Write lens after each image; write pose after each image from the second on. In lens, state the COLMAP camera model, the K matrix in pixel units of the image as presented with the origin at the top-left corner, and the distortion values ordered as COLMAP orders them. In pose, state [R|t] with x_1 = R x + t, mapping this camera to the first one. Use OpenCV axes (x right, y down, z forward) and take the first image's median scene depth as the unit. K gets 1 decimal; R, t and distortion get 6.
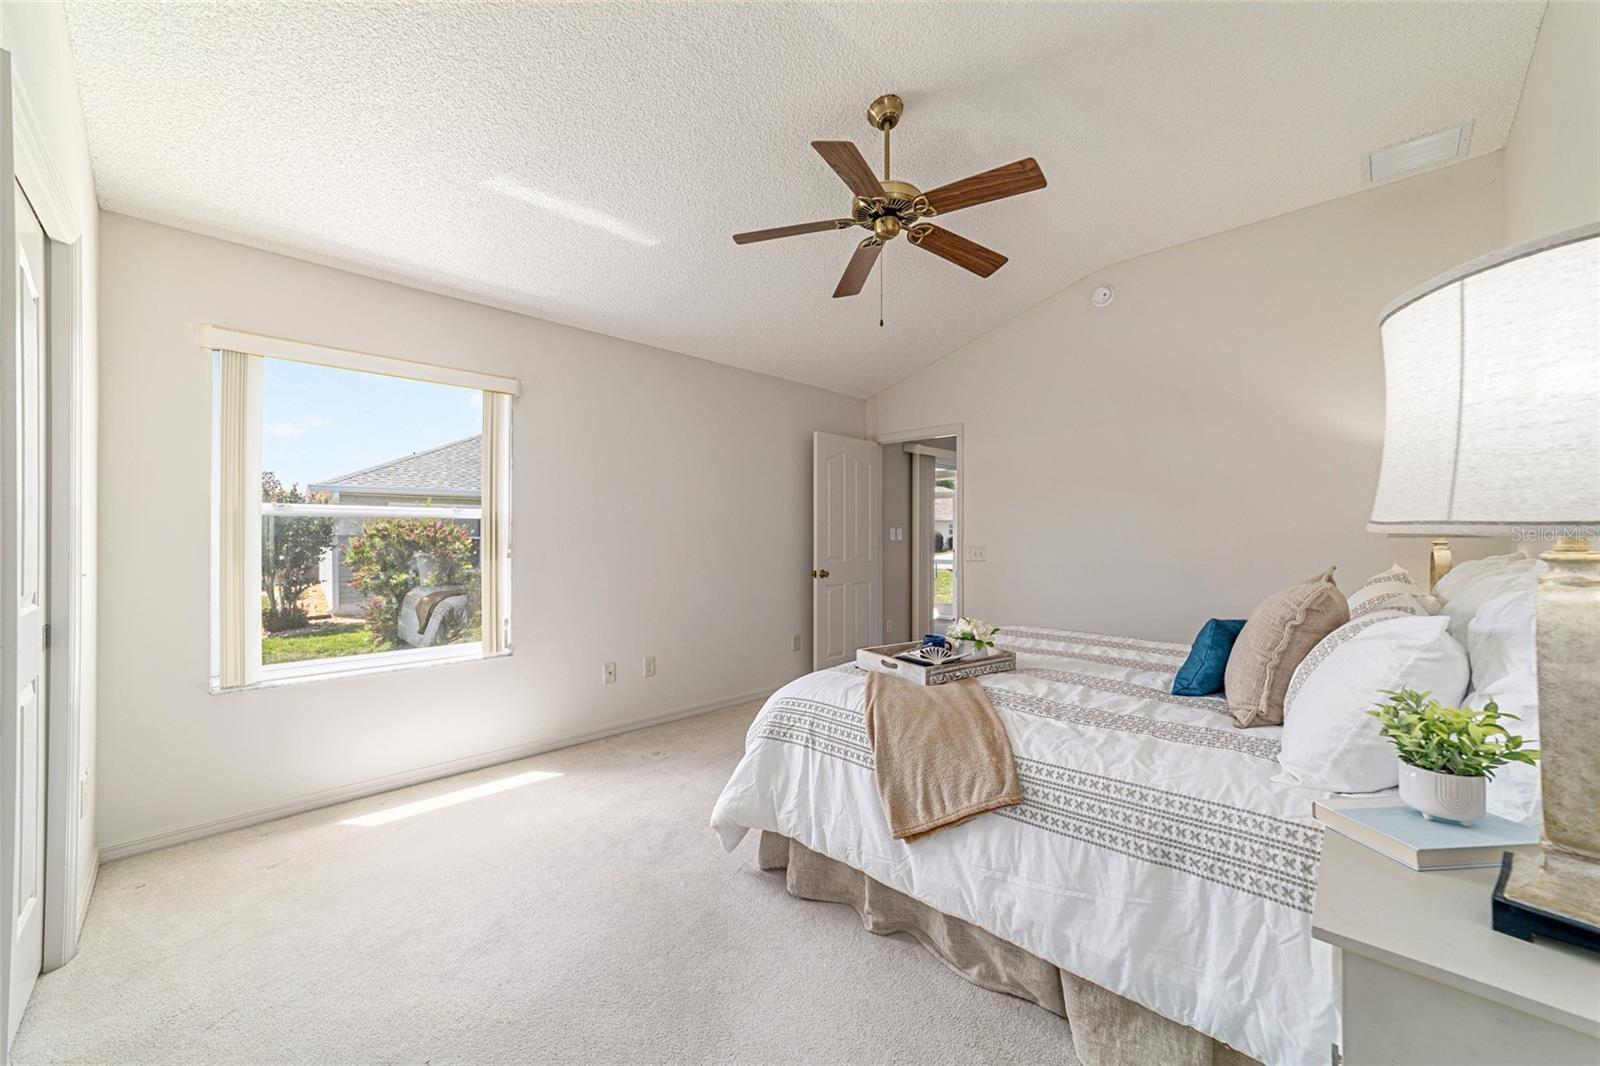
lens RADIAL K [[612.9, 0, 800.0], [0, 612.9, 533.0], [0, 0, 1]] dist [-0.009923, -0.000124]
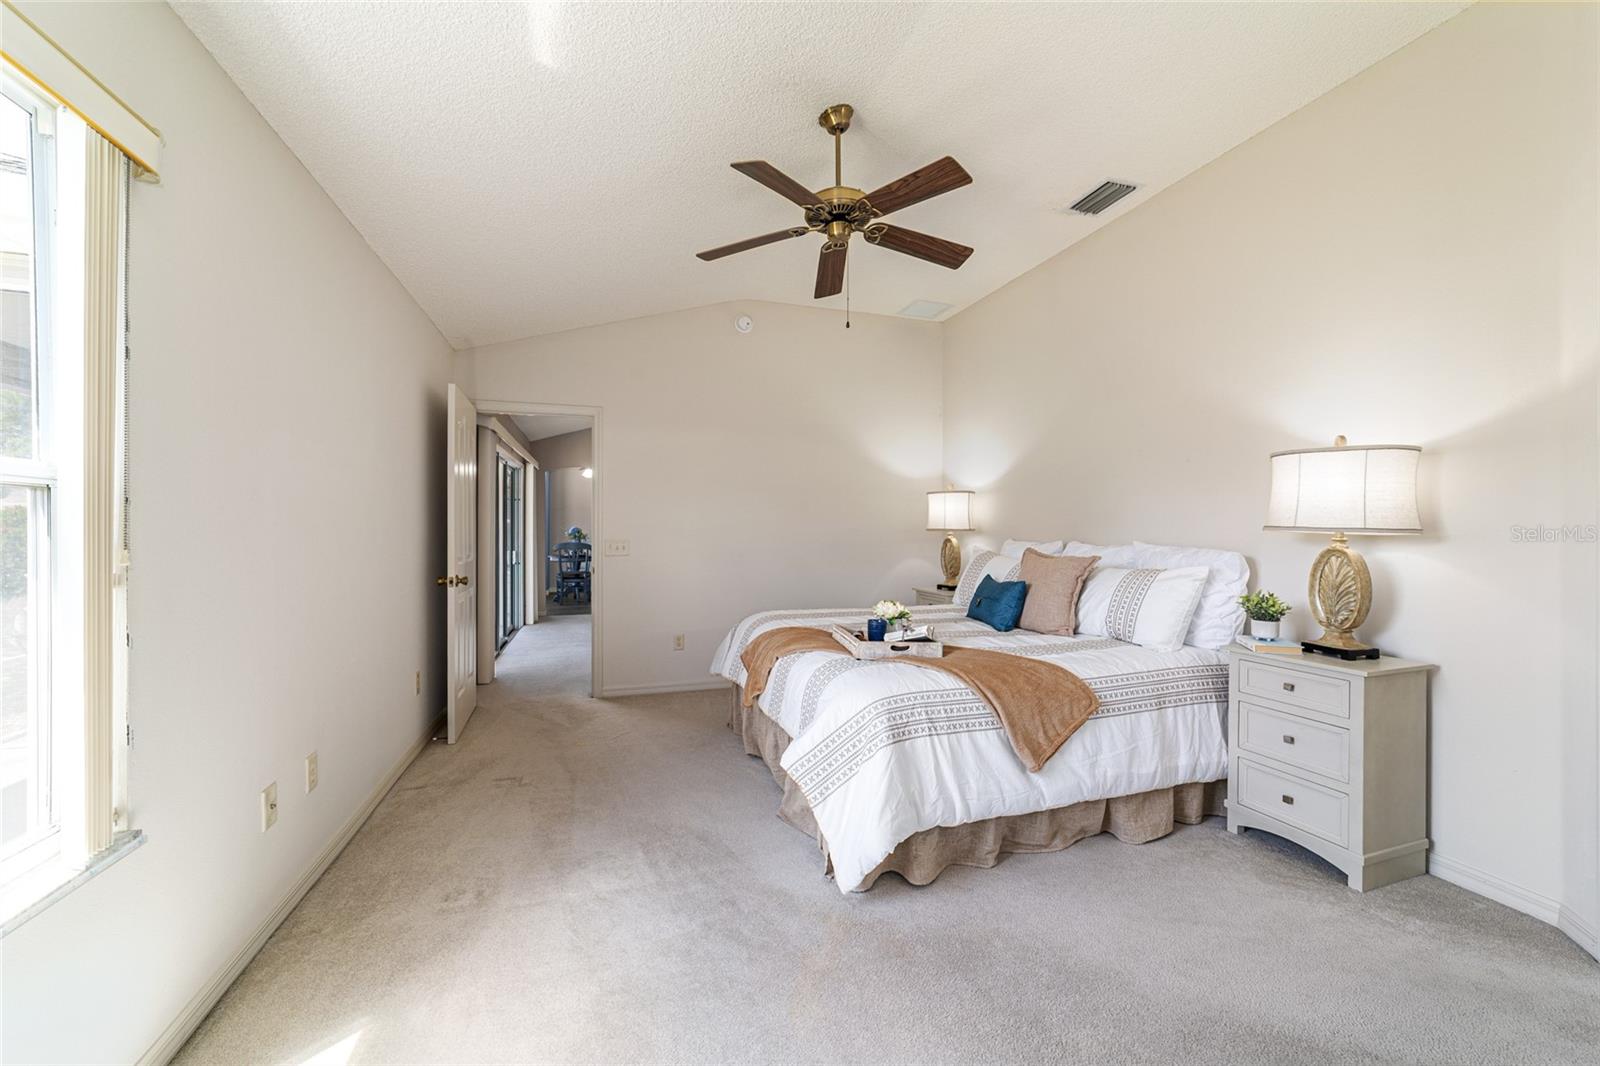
lens RADIAL K [[618.1, 0, 798.5], [0, 618.1, 529.4], [0, 0, 1]] dist [-0.019751, 0.008580]
pose [[0.459901, 0.001261, 0.887969, -1.013599], [-0.008845, 0.999956, 0.003161, 0.000197], [-0.887926, -0.009308, 0.459892, 0.721676]]
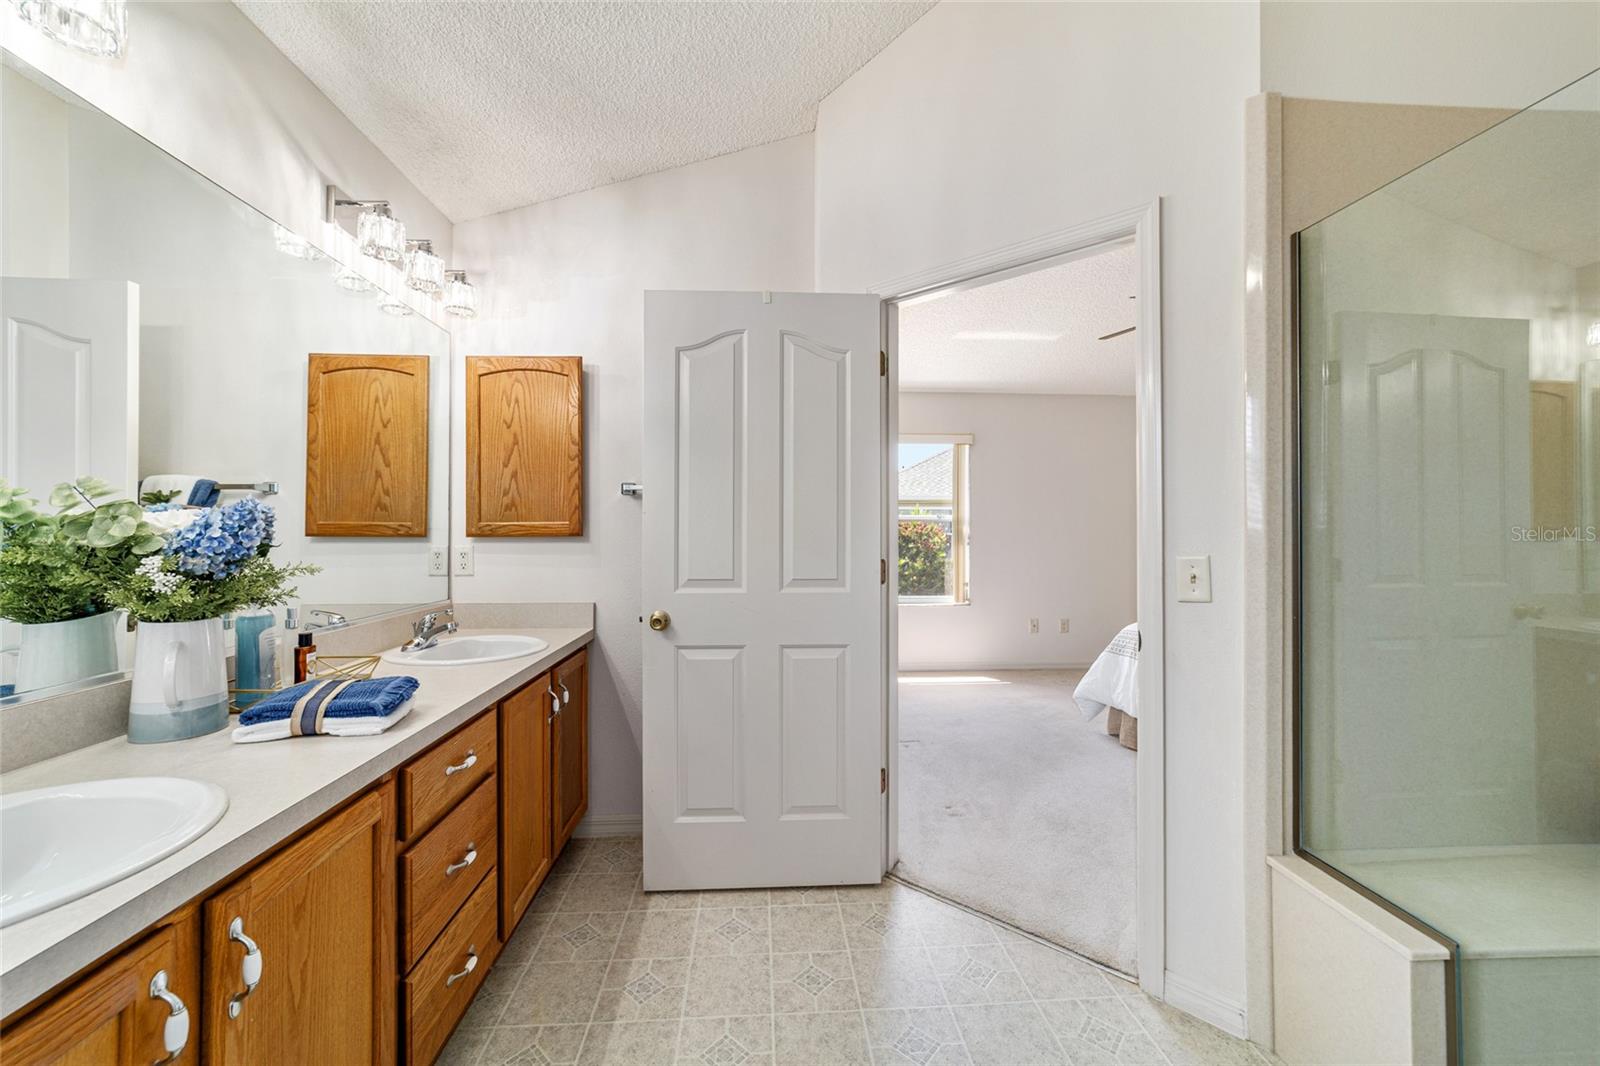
lens RADIAL K [[618.1, 0, 798.5], [0, 618.1, 529.4], [0, 0, 1]] dist [-0.019751, 0.008580]
pose [[0.748648, -0.003606, -0.662957, 0.437416], [0.002401, 0.999993, -0.002728, 0.006941], [0.662963, 0.000451, 0.748652, -0.838896]]
